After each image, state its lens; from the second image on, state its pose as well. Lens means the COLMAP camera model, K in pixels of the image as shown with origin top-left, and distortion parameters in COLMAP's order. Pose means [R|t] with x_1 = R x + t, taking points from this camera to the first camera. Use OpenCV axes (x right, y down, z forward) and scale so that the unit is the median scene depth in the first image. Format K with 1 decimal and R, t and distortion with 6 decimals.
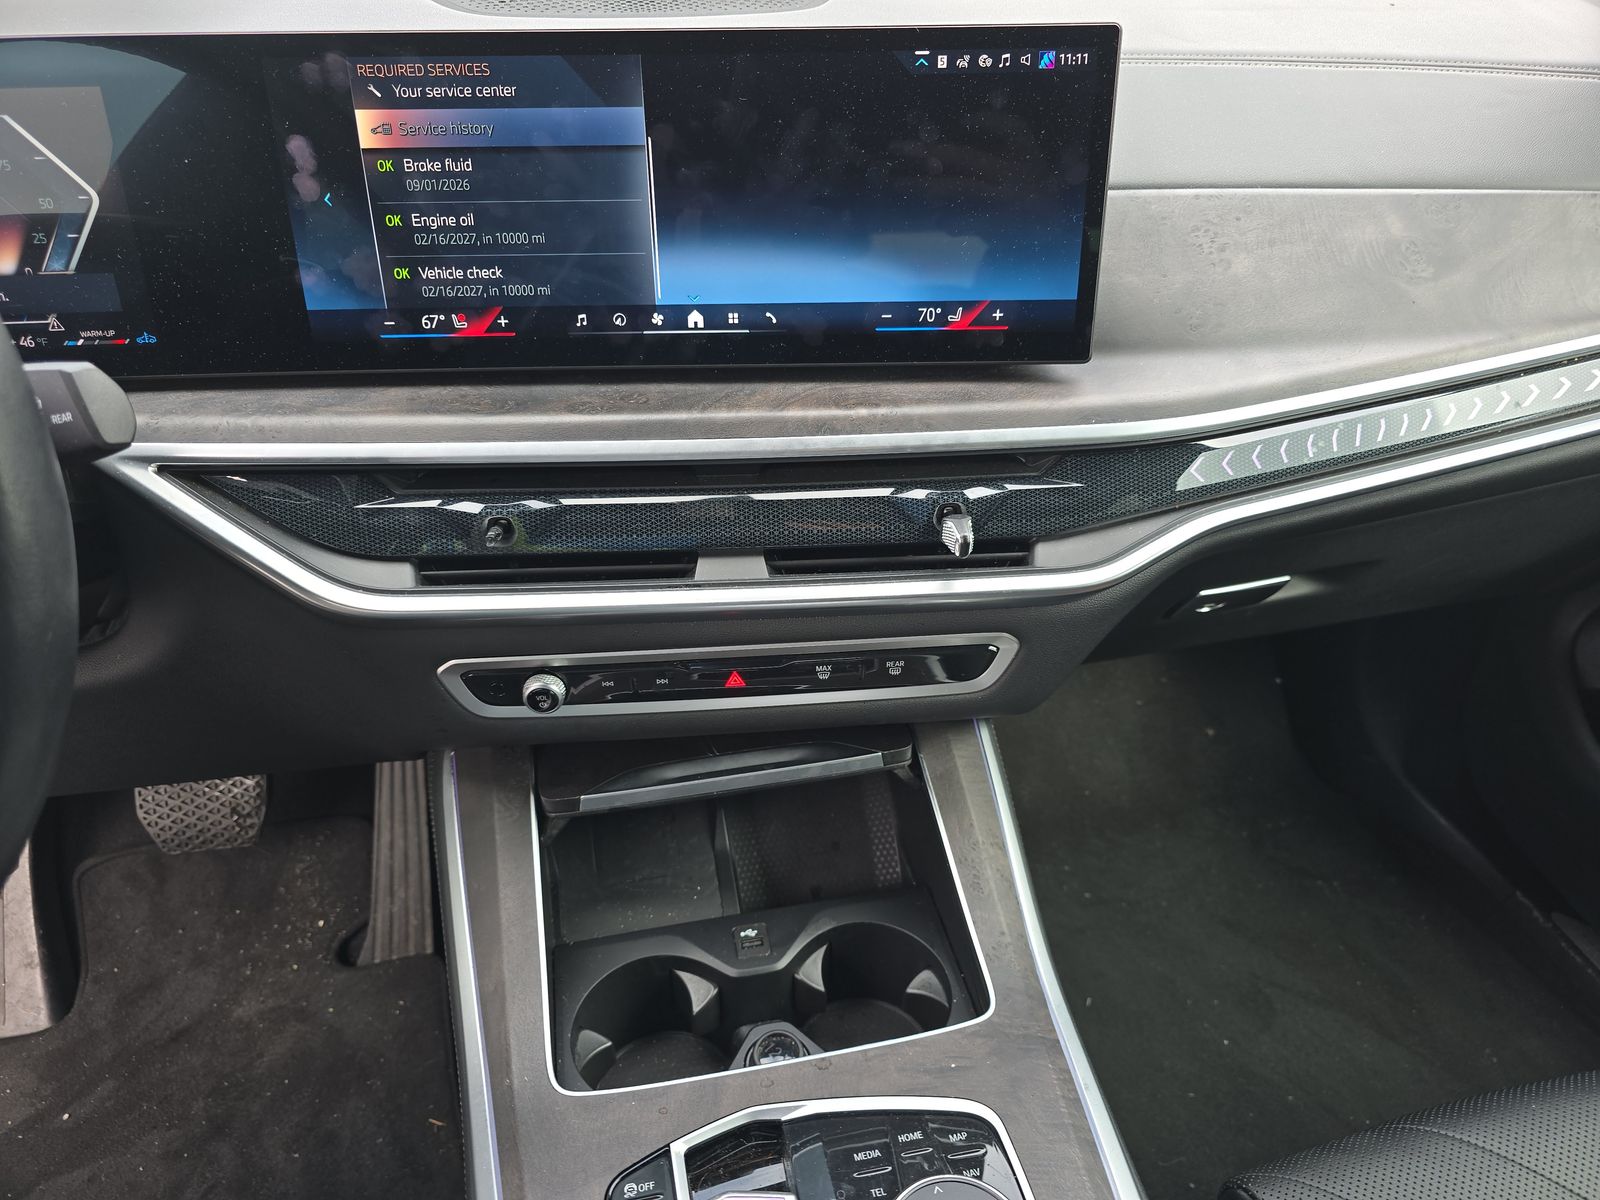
lens RADIAL K [[1091.6, 0, 791.7], [0, 1091.6, 606.9], [0, 0, 1]] dist [0.064295, -0.060253]
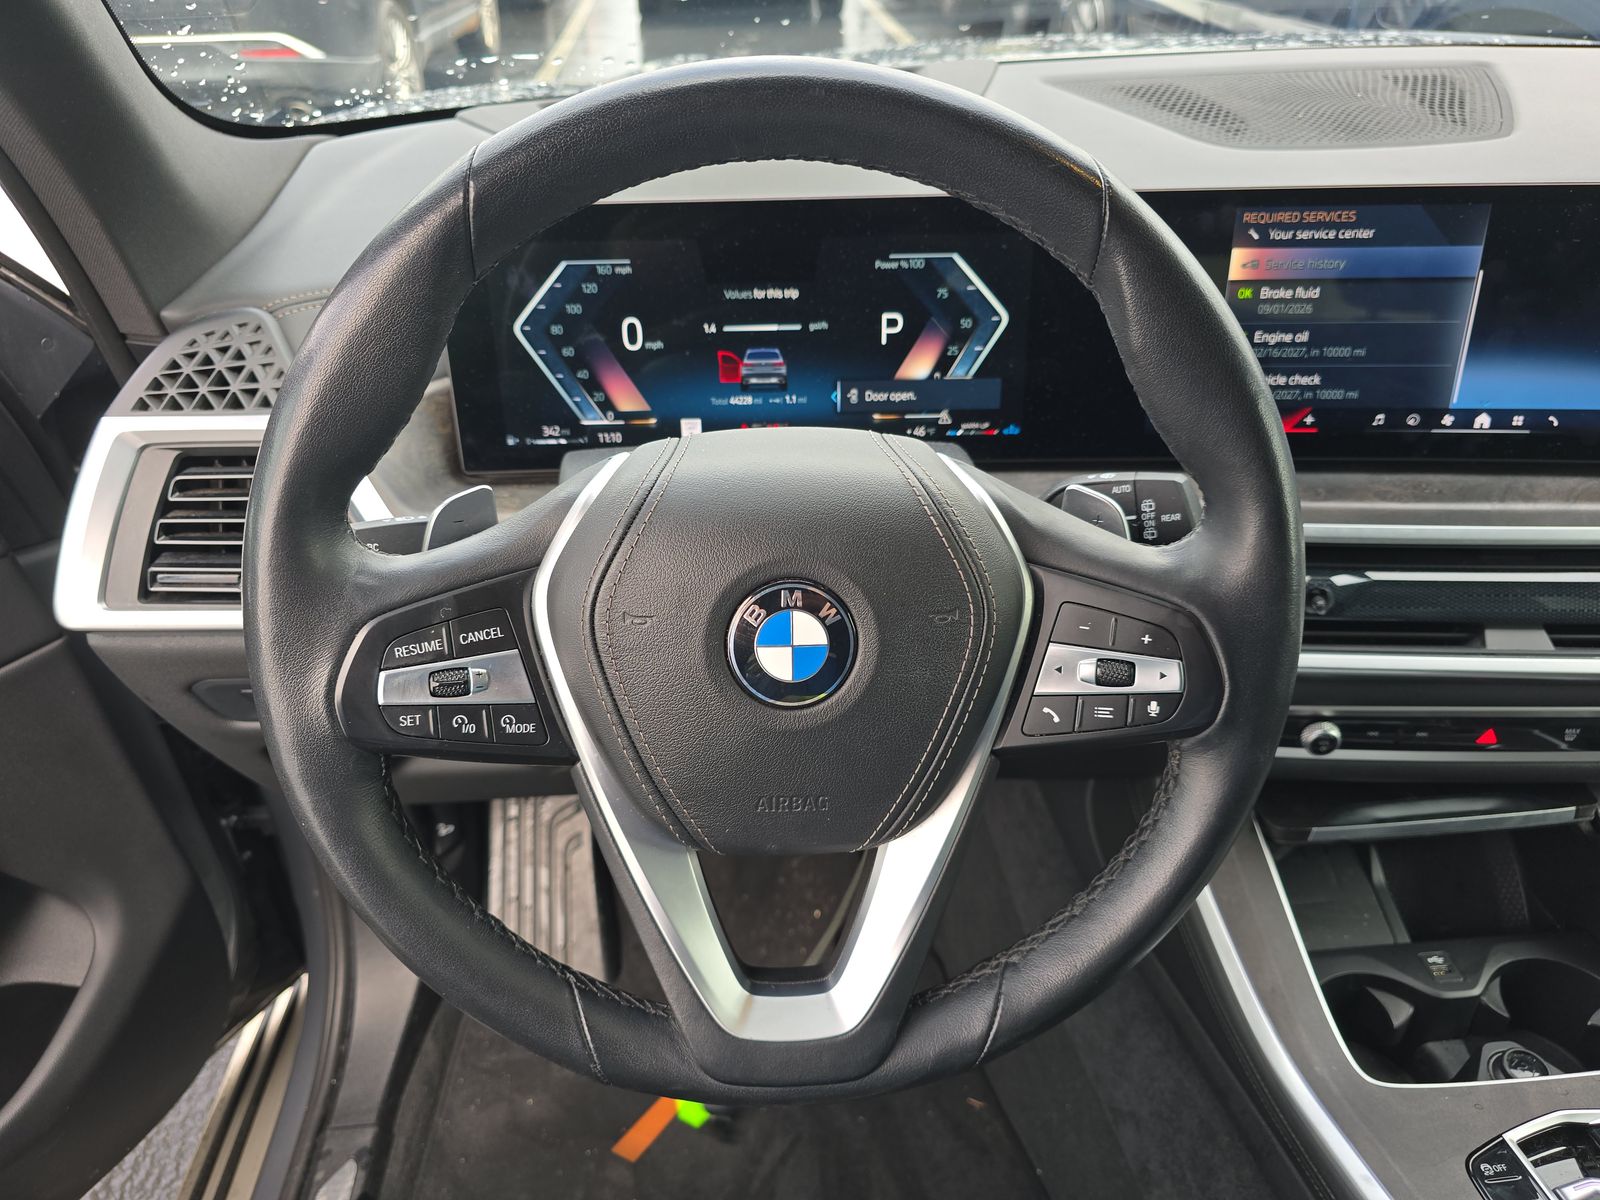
lens RADIAL K [[1091.6, 0, 791.7], [0, 1091.6, 606.9], [0, 0, 1]] dist [0.064295, -0.060253]
pose [[0.994144, 0.044038, -0.098681, -0.699148], [-0.045698, 0.998848, -0.014625, -0.017890], [0.097923, 0.019049, 0.995012, -0.228703]]
